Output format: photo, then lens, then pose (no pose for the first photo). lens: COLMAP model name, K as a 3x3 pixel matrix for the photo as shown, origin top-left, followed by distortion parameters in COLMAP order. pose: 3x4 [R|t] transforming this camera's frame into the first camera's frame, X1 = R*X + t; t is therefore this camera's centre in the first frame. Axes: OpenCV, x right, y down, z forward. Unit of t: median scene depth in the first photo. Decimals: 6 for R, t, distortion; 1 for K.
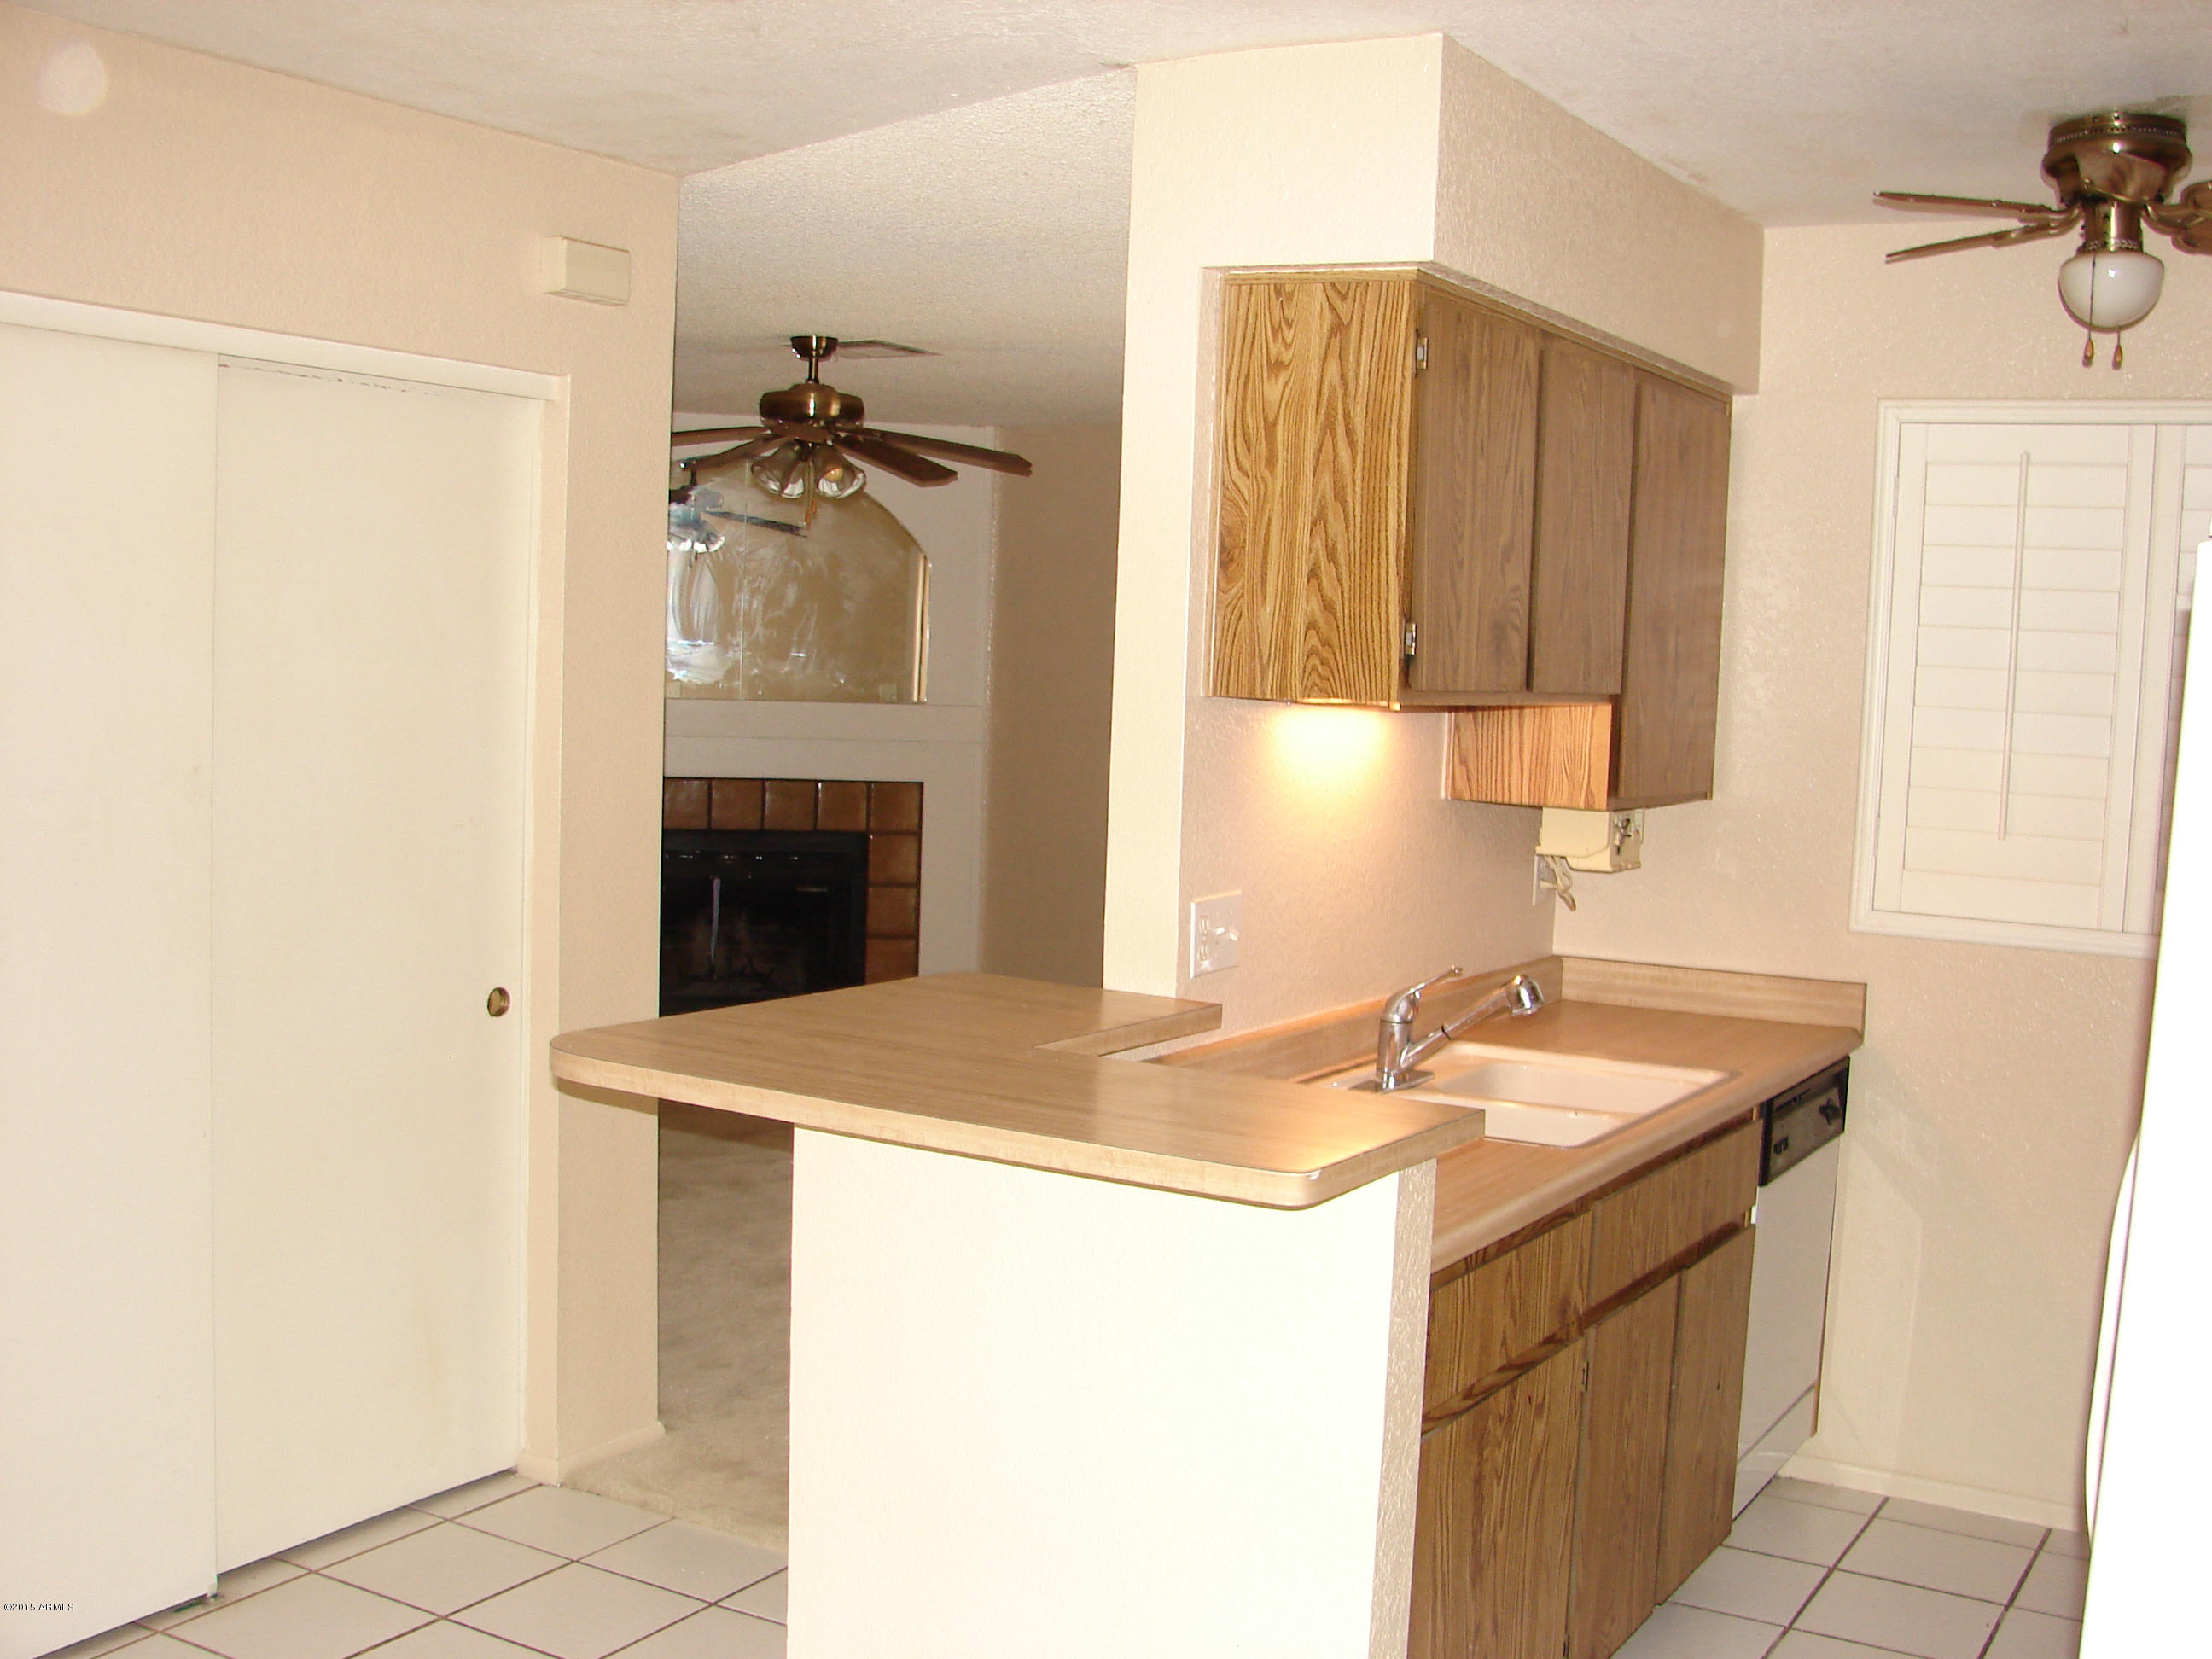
lens RADIAL K [[2439.3, 0, 1110.3], [0, 2439.3, 831.9], [0, 0, 1]] dist [-0.093479, 0.000000]
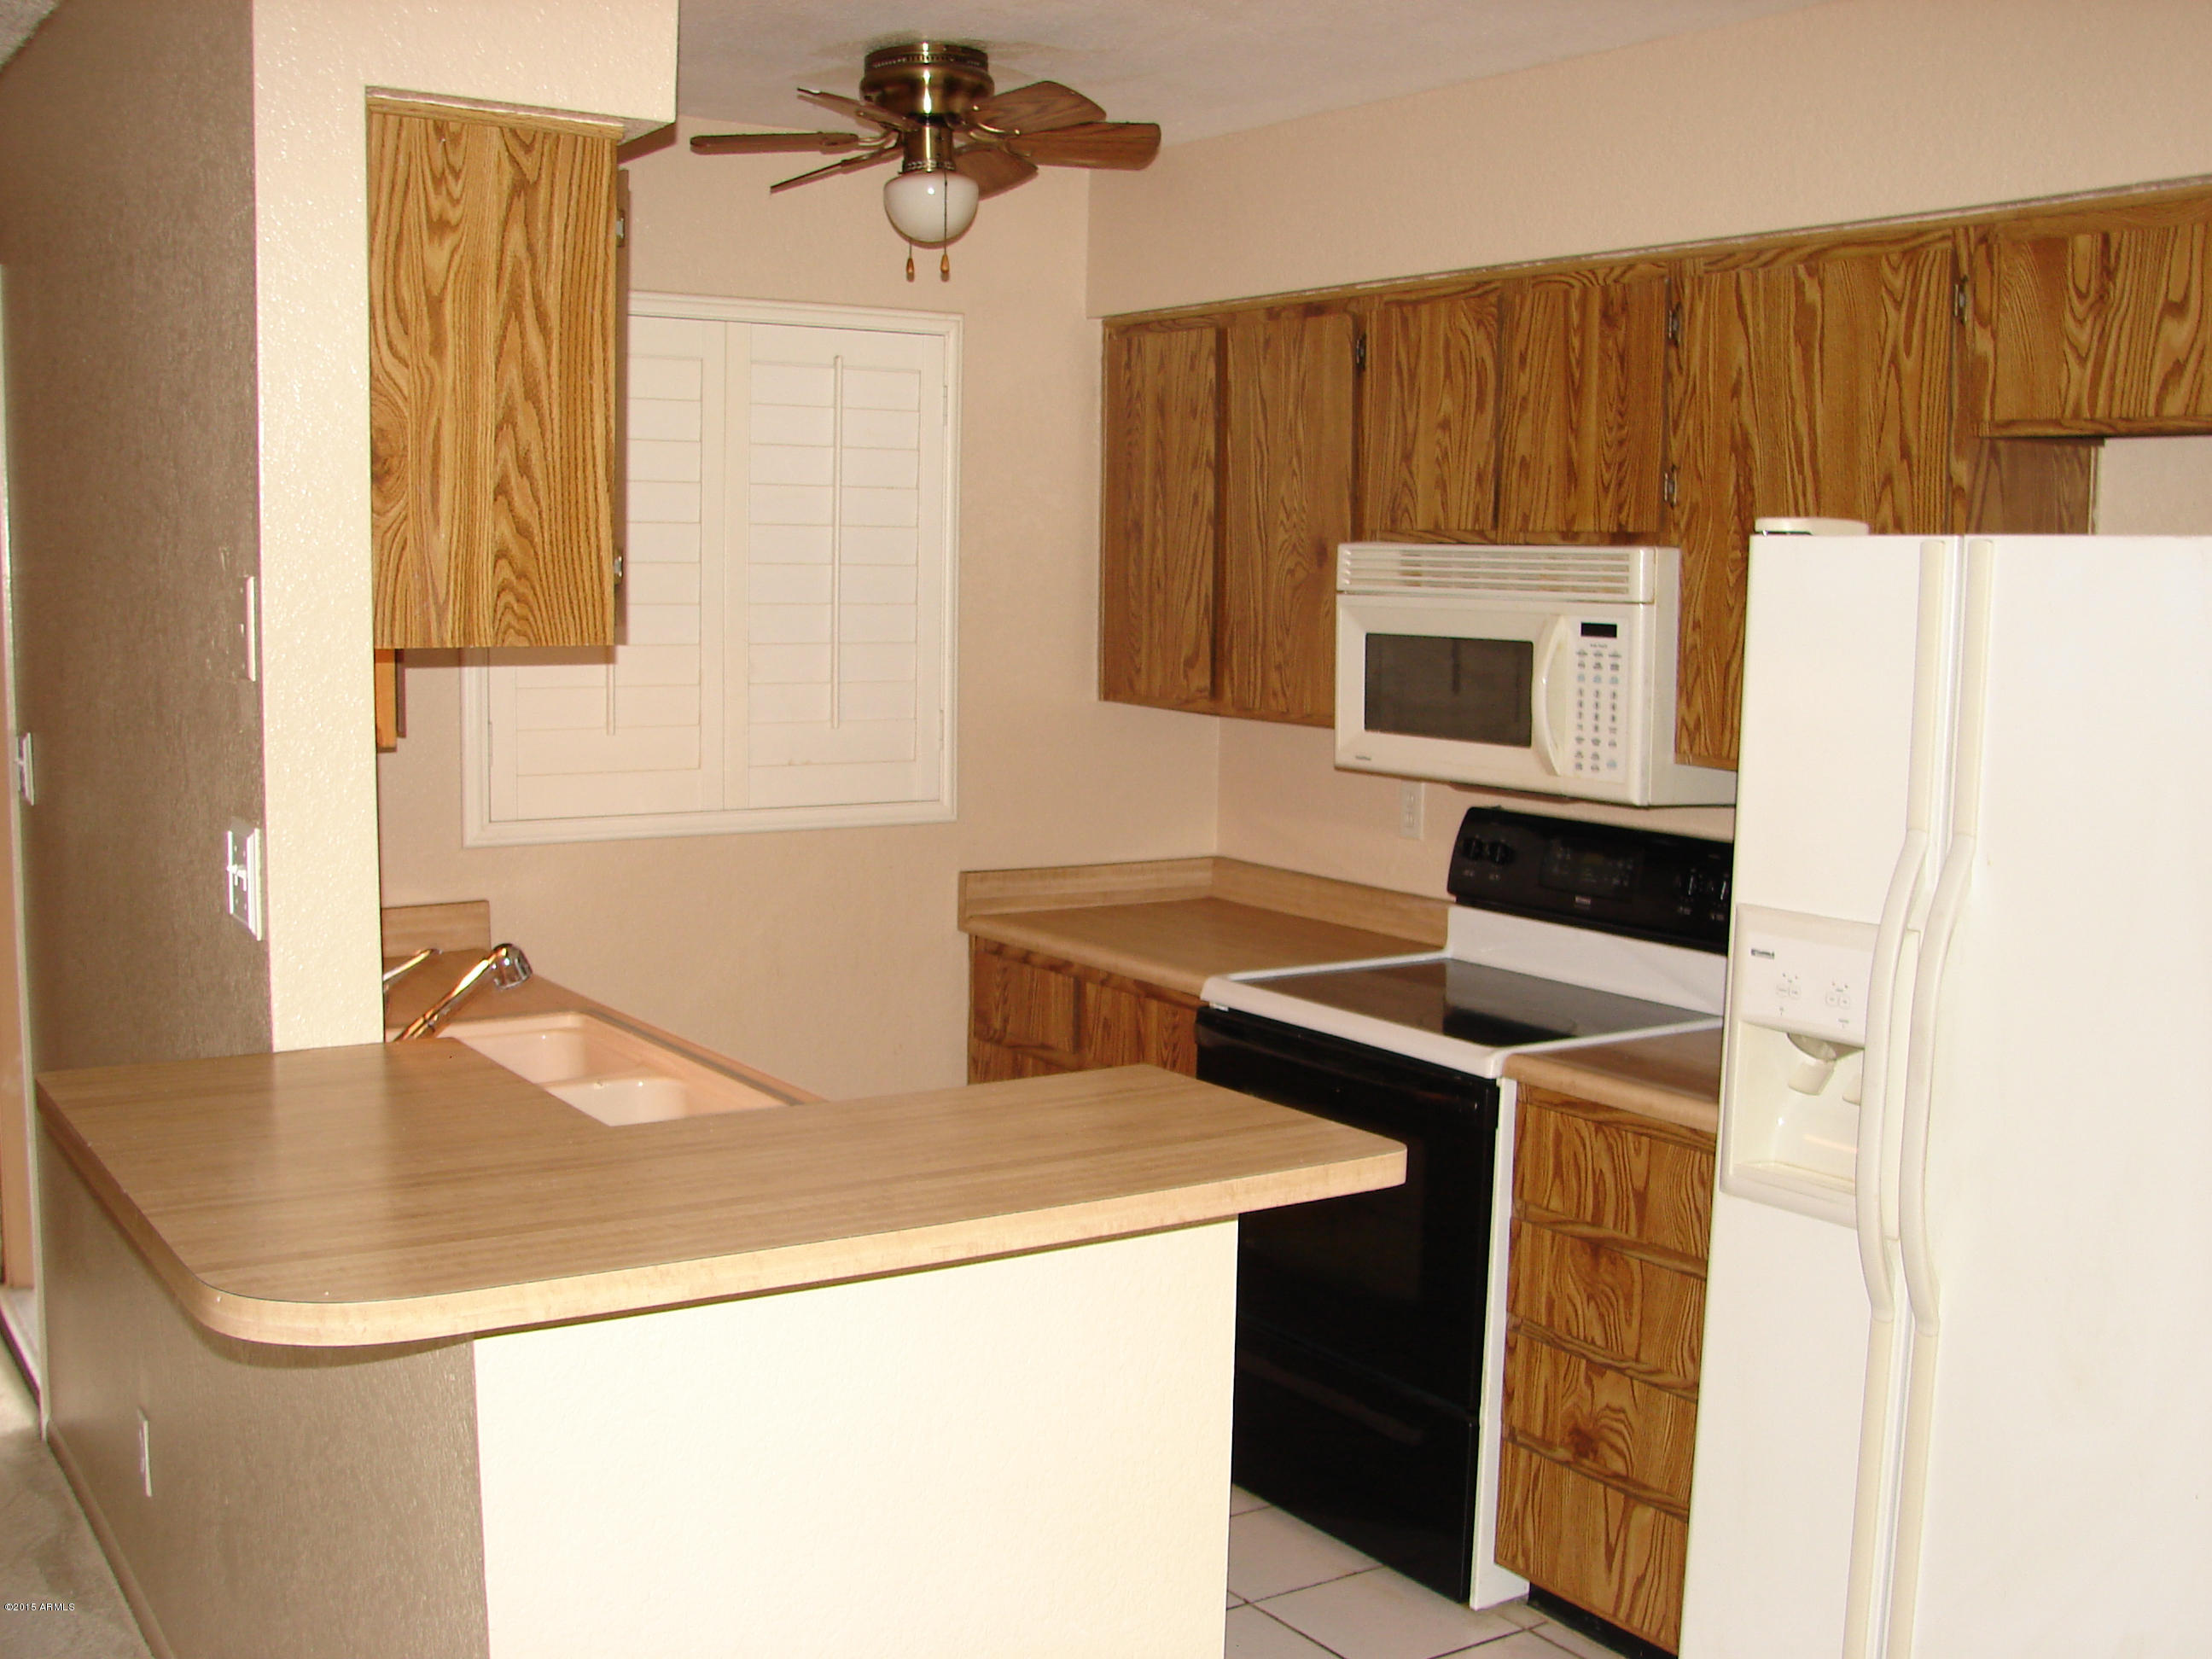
lens RADIAL K [[2439.3, 0, 1110.8], [0, 2439.3, 831.9], [0, 0, 1]] dist [-0.093479, 0.000000]
pose [[0.446435, -0.134312, 0.884678, -0.552862], [0.076412, 0.990782, 0.111861, -0.068019], [-0.891547, 0.017661, 0.452583, 0.458232]]
